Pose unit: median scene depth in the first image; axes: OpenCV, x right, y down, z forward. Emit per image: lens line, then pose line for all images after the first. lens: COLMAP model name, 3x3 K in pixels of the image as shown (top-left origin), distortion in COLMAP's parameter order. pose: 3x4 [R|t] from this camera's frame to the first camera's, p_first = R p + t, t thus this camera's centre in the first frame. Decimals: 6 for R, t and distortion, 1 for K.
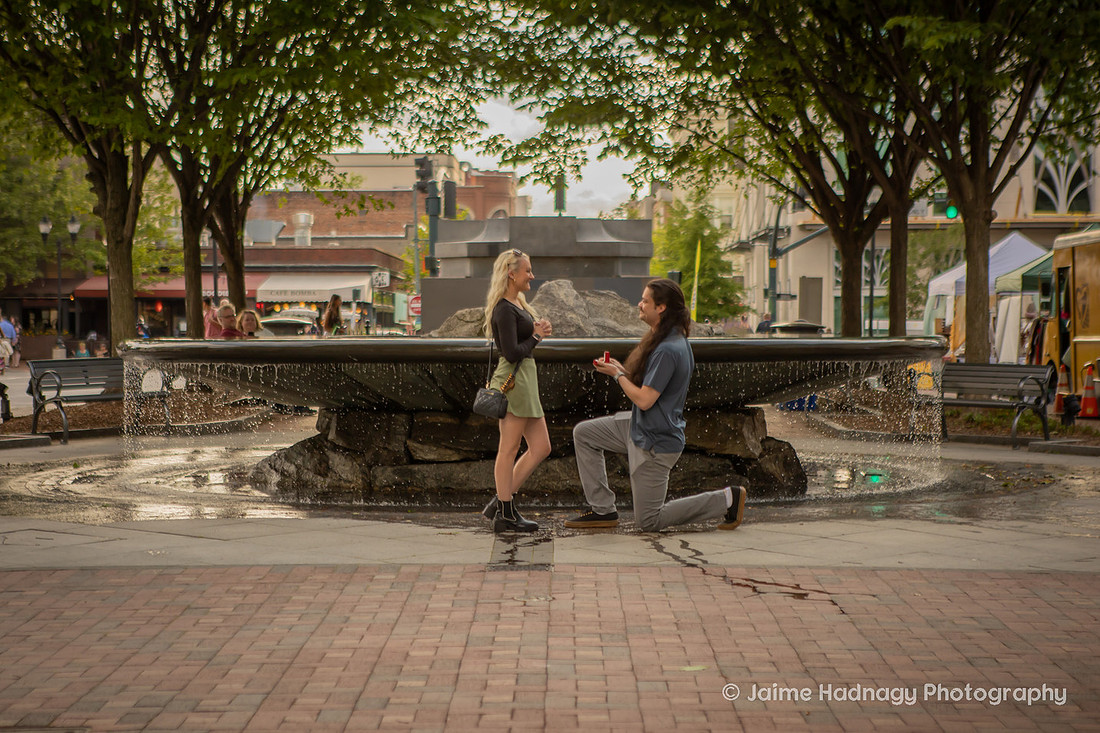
lens RADIAL K [[2621.7, 0, 512.4], [0, 2621.7, 368.2], [0, 0, 1]] dist [0.293562, 0.053229]
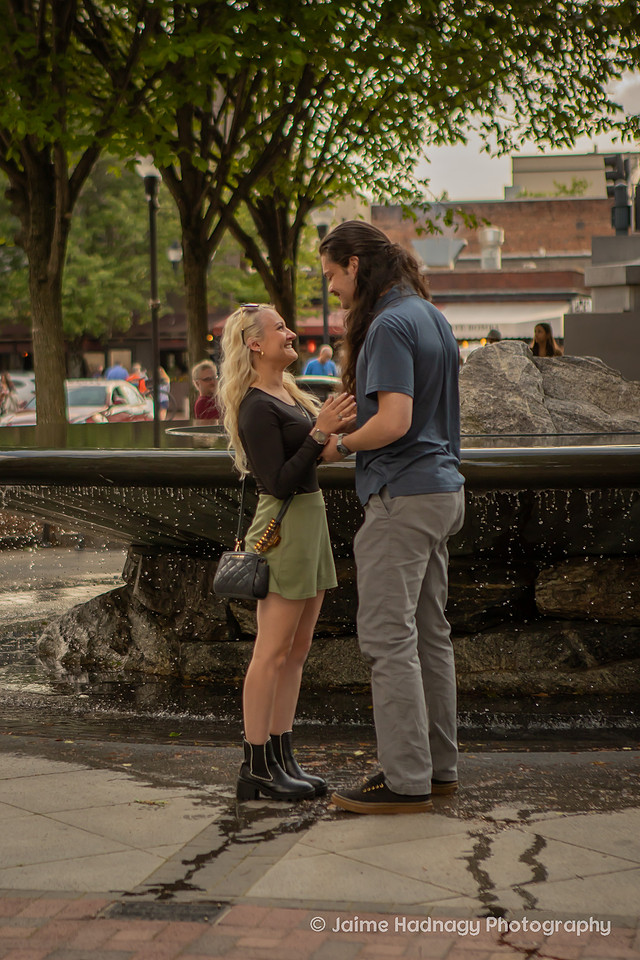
lens RADIAL K [[2793.6, 0, 179.4], [0, 2793.6, 454.4], [0, 0, 1]] dist [0.139751, 0.579798]
pose [[0.968771, -0.000928, -0.247956, 0.068231], [0.006546, 0.999740, 0.021833, -0.013593], [0.247871, -0.022774, 0.968525, 0.207575]]
